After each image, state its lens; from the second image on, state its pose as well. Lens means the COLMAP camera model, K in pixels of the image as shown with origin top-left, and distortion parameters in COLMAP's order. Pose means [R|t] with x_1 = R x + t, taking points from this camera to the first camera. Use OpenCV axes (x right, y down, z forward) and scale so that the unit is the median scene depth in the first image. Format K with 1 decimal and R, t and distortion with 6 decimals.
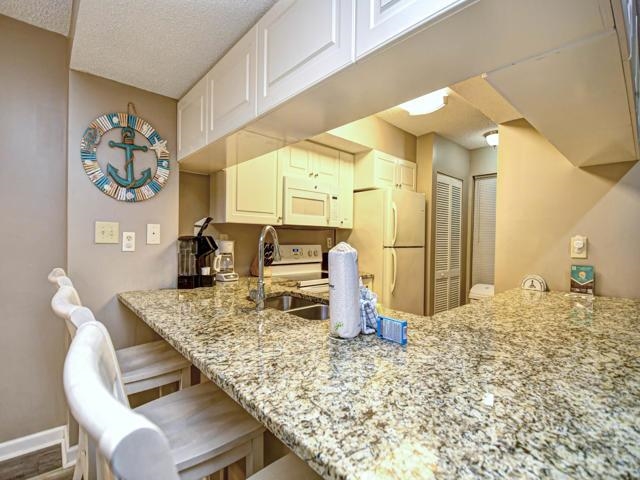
lens RADIAL K [[304.8, 0, 321.0], [0, 304.8, 240.9], [0, 0, 1]] dist [-0.001543, -0.005632]
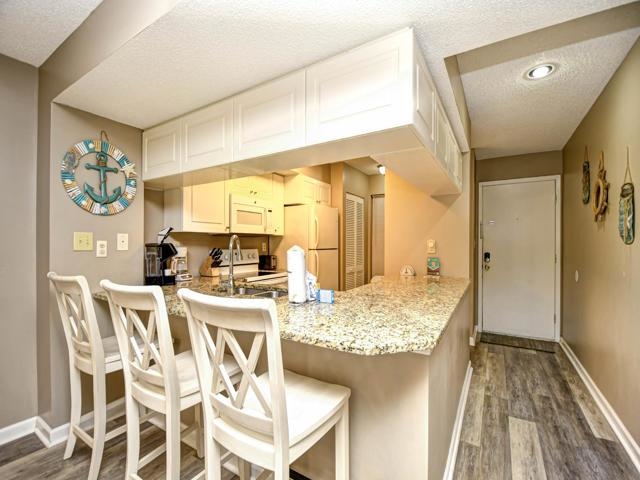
lens RADIAL K [[284.6, 0, 325.7], [0, 284.6, 242.8], [0, 0, 1]] dist [0.002137, -0.005826]
pose [[0.957034, -0.015081, 0.289582, -0.110933], [0.017640, 0.999825, -0.006227, 0.000892], [-0.289437, 0.011067, 0.957133, -0.265036]]
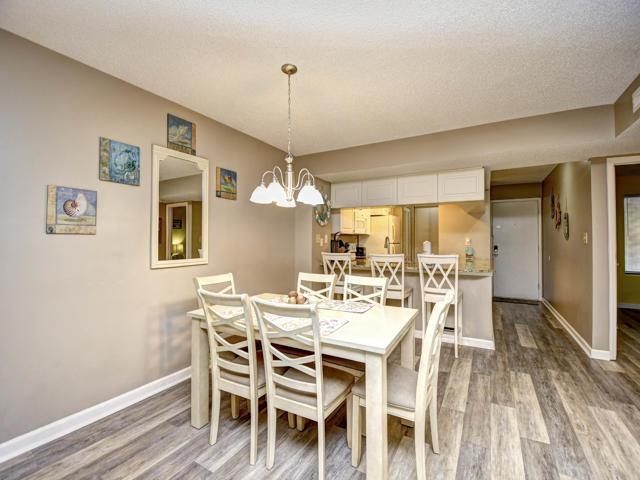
lens RADIAL K [[284.6, 0, 328.6], [0, 284.6, 232.5], [0, 0, 1]] dist [0.002137, -0.005826]
pose [[0.948504, -0.005297, 0.316720, -1.182983], [0.015082, 0.999481, -0.028449, -0.006619], [-0.316405, 0.031760, 0.948092, -1.065138]]
